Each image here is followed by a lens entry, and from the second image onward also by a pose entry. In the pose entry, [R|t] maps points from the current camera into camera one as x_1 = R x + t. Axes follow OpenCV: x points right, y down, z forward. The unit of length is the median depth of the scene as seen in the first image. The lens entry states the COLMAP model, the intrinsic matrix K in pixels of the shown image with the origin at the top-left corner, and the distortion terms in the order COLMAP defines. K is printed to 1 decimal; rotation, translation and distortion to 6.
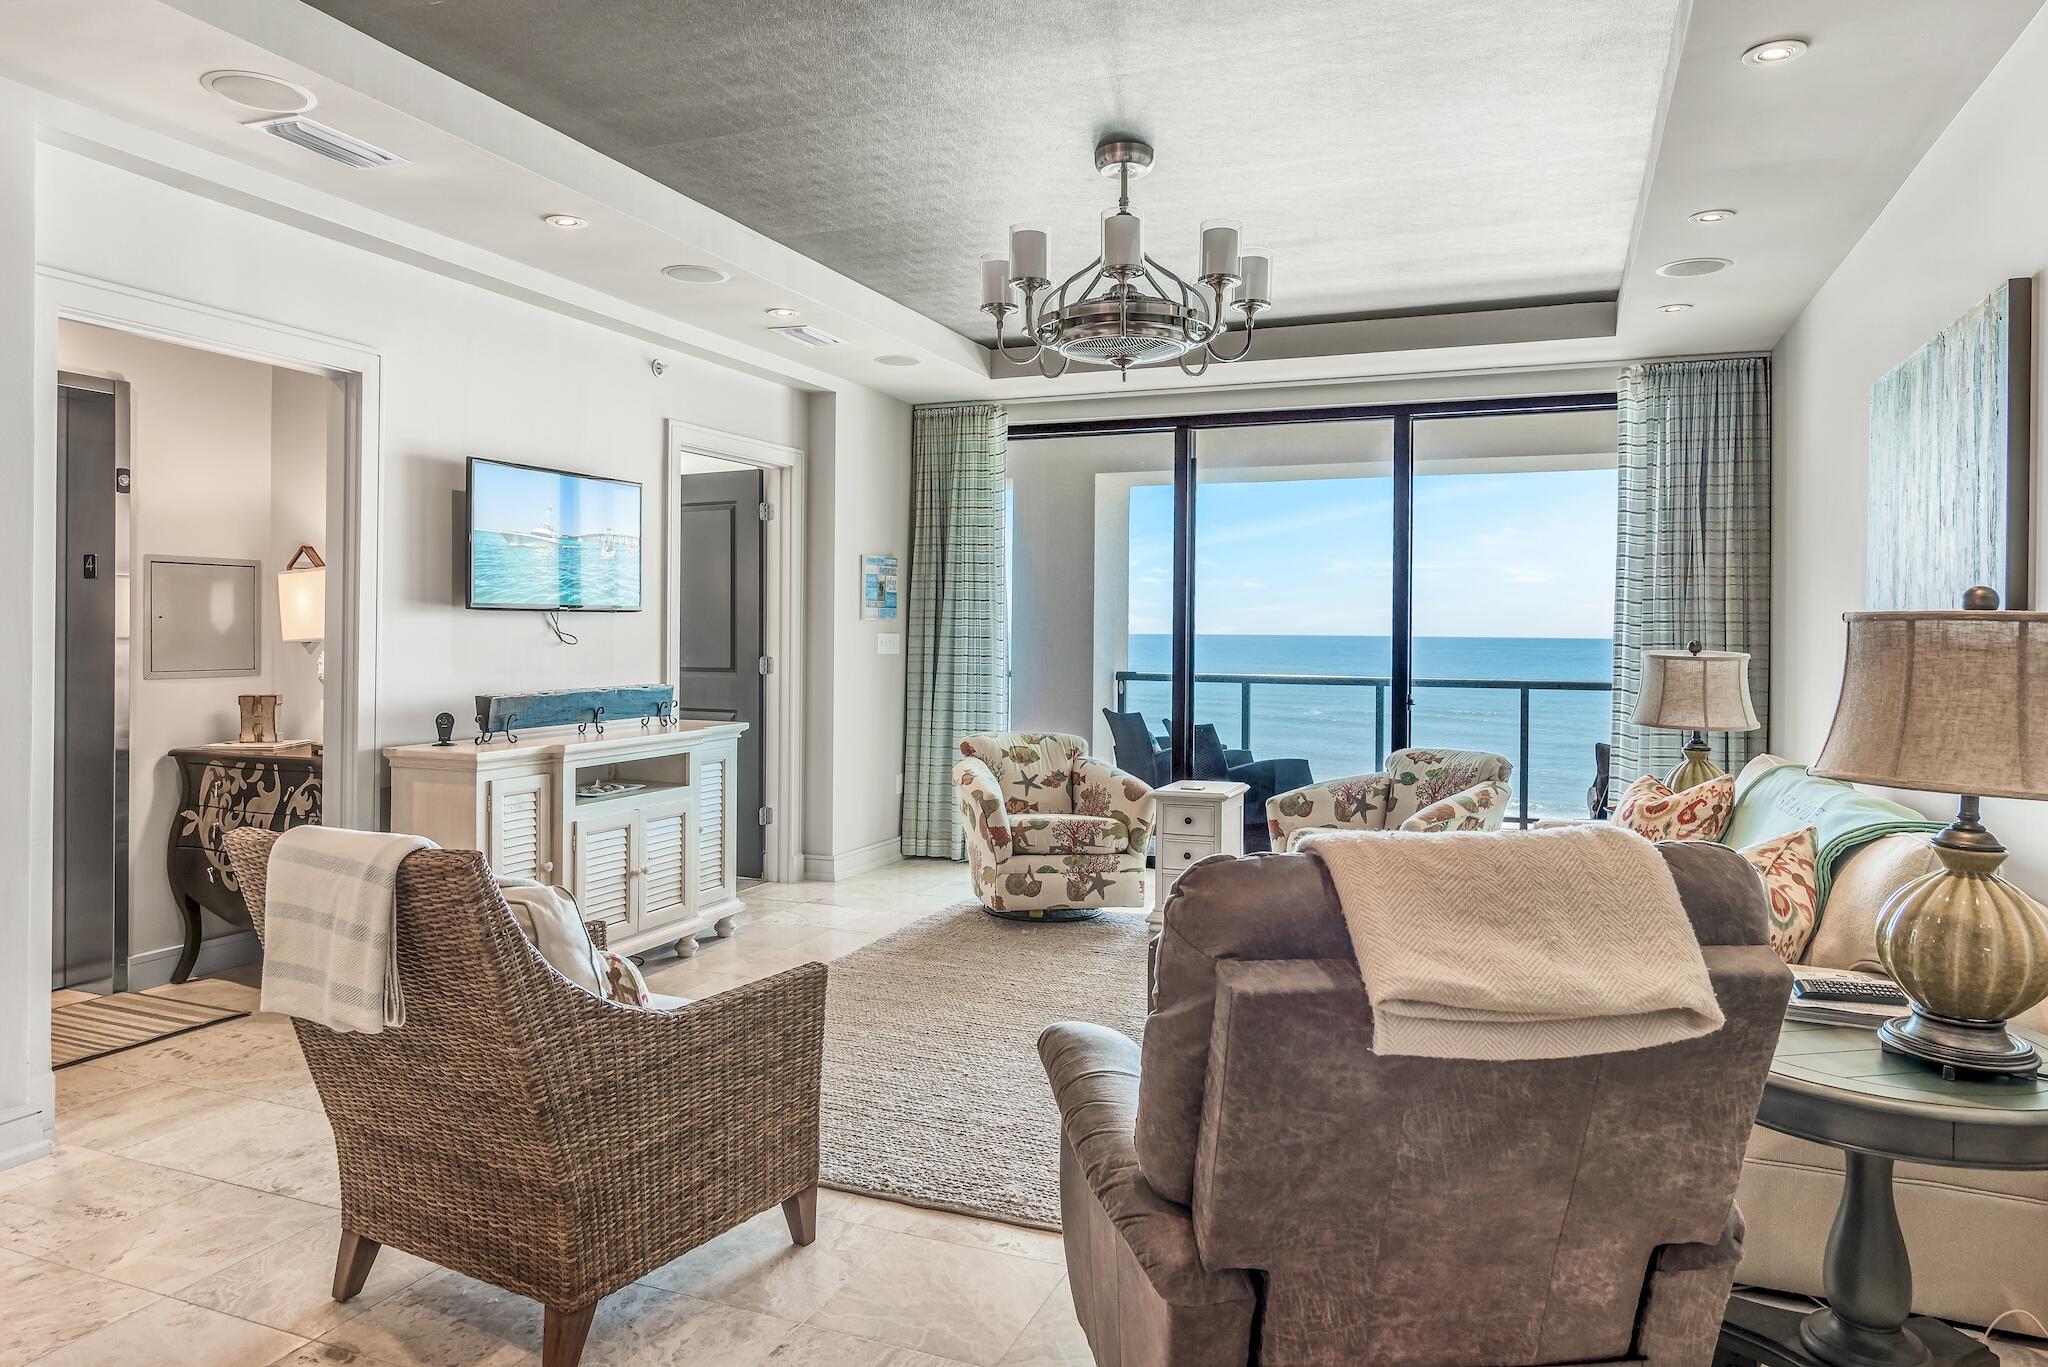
lens RADIAL K [[1284.4, 0, 1043.1], [0, 1284.4, 636.4], [0, 0, 1]] dist [-0.001327, 0.010585]
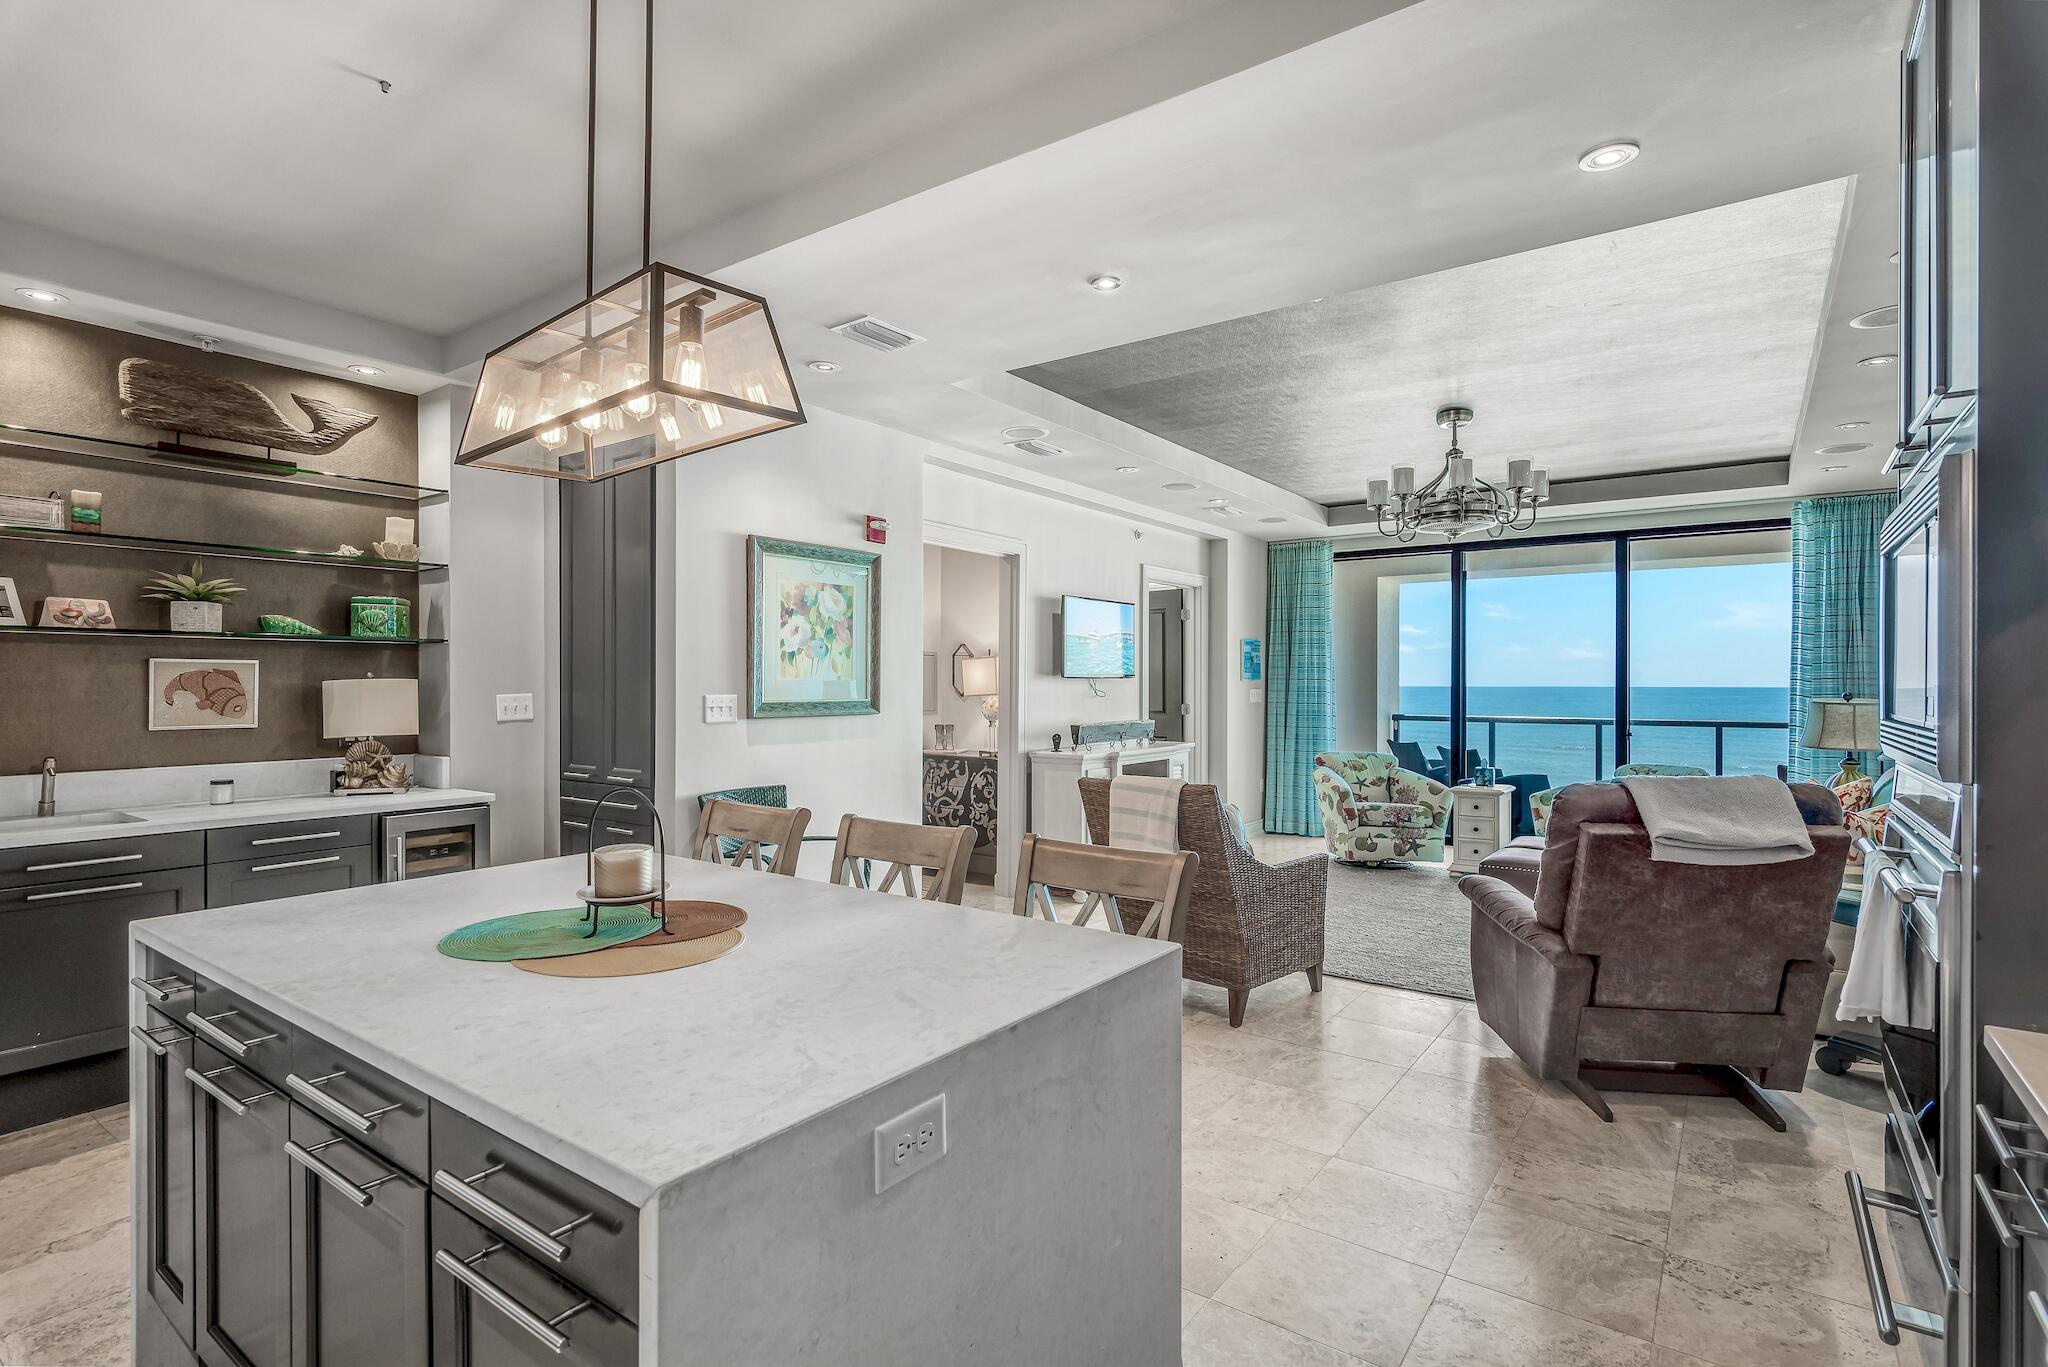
lens RADIAL K [[991.9, 0, 1031.3], [0, 991.9, 685.8], [0, 0, 1]] dist [0.007508, -0.003092]
pose [[0.969932, -0.005790, -0.243306, -0.115175], [0.004902, 0.999979, -0.004254, -0.003118], [0.243326, 0.002933, 0.969940, -0.305699]]
